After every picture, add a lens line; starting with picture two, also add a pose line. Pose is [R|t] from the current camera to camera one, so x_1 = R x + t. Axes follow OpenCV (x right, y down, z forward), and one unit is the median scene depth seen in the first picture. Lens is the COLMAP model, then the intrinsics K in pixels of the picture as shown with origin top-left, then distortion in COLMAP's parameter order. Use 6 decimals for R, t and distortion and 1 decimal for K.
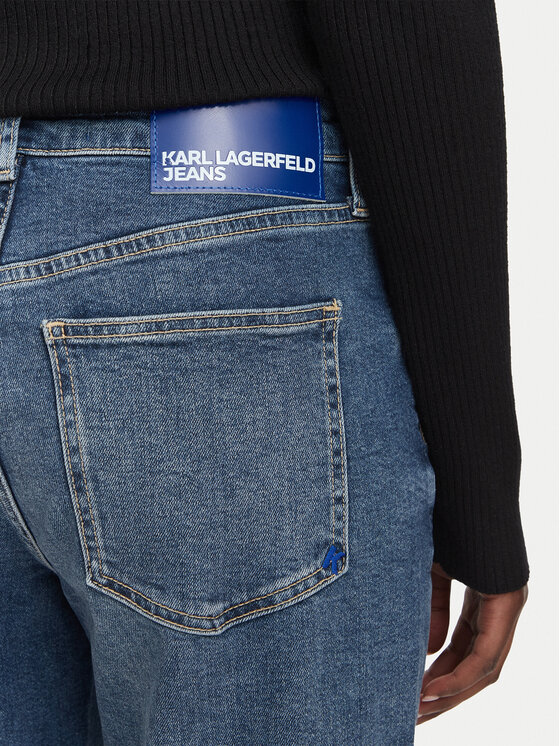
lens RADIAL K [[2400.9, 0, 279.8], [0, 2400.9, 373.8], [0, 0, 1]] dist [0.189959, 0.000000]
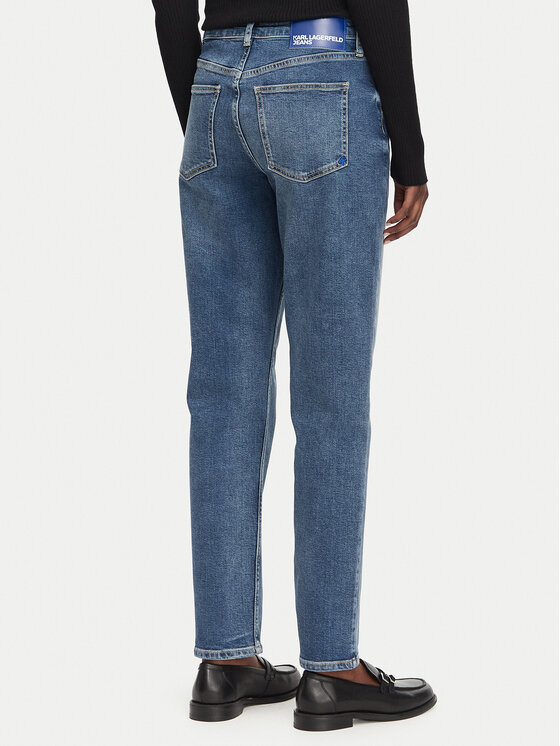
lens RADIAL K [[2400.9, 0, 279.9], [0, 2400.9, 372.4], [0, 0, 1]] dist [0.189959, 0.000000]
pose [[0.980658, 0.014258, -0.195209, 0.582147], [-0.012459, 0.999868, 0.010443, 0.332347], [0.195332, -0.007809, 0.980706, -2.222067]]
